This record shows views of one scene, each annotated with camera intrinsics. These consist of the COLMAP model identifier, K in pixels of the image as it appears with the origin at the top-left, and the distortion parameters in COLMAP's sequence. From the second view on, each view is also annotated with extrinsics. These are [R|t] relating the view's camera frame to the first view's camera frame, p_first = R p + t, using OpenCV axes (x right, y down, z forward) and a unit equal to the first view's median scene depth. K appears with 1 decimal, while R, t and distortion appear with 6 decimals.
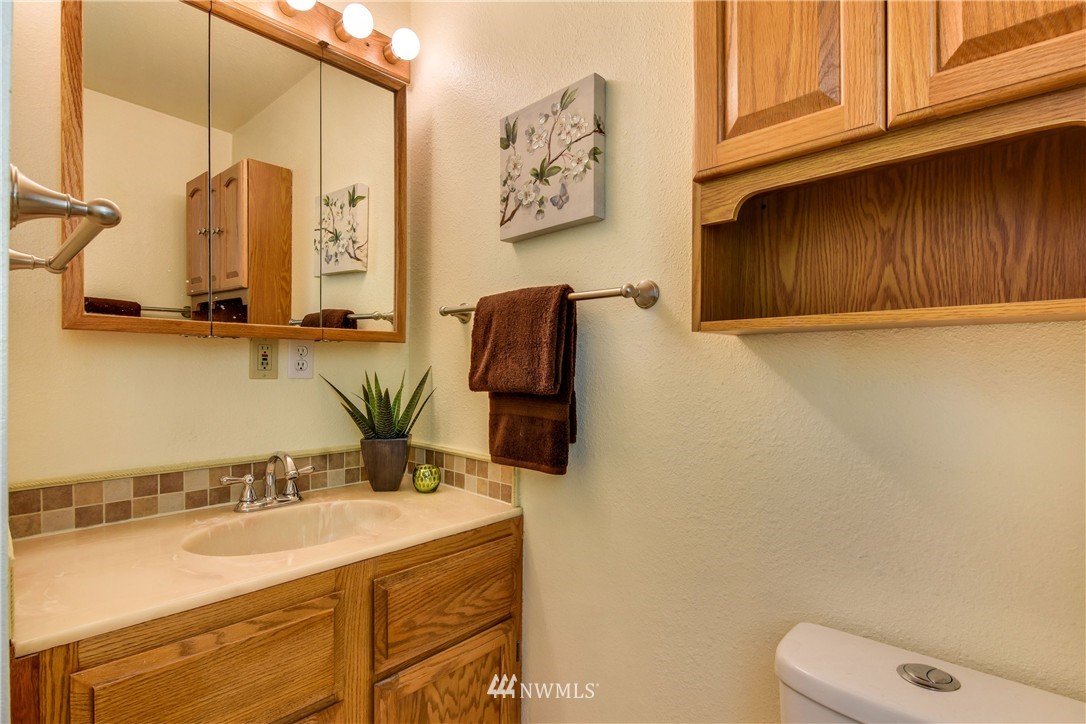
lens RADIAL K [[535.8, 0, 544.0], [0, 535.8, 352.1], [0, 0, 1]] dist [-0.000127, -0.000951]
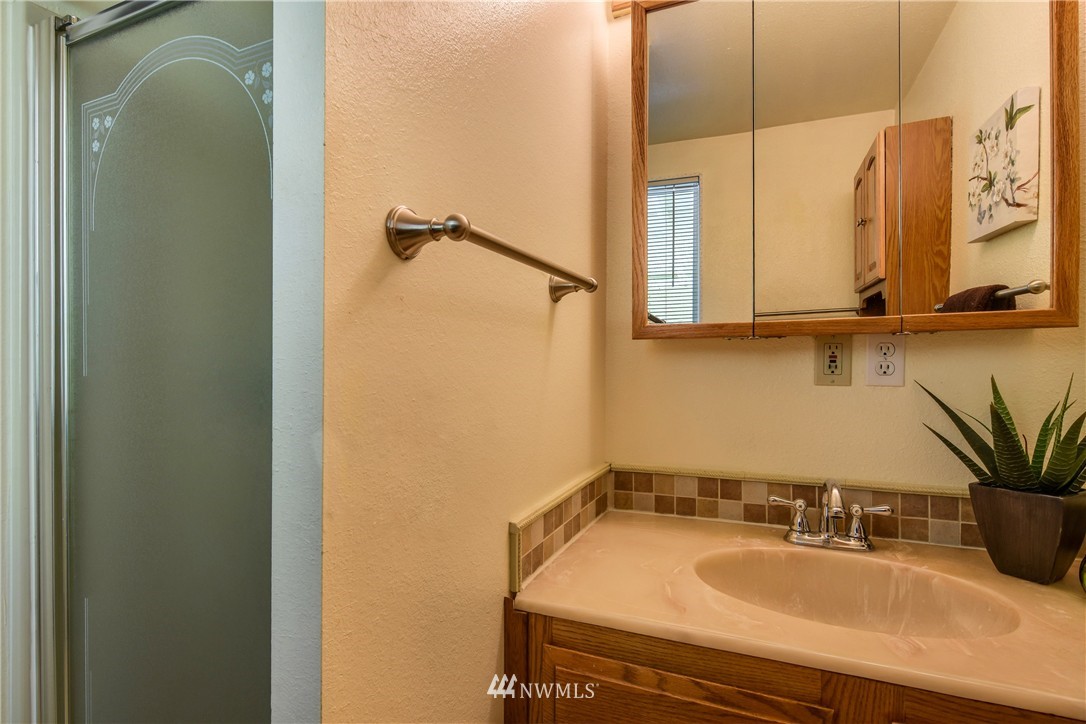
lens RADIAL K [[529.9, 0, 539.9], [0, 529.9, 358.0], [0, 0, 1]] dist [0.002523, -0.000334]
pose [[0.329331, -0.023881, -0.943912, 0.094969], [0.031057, 0.999413, -0.014449, 0.006578], [0.943703, -0.024557, 0.329880, 0.320874]]
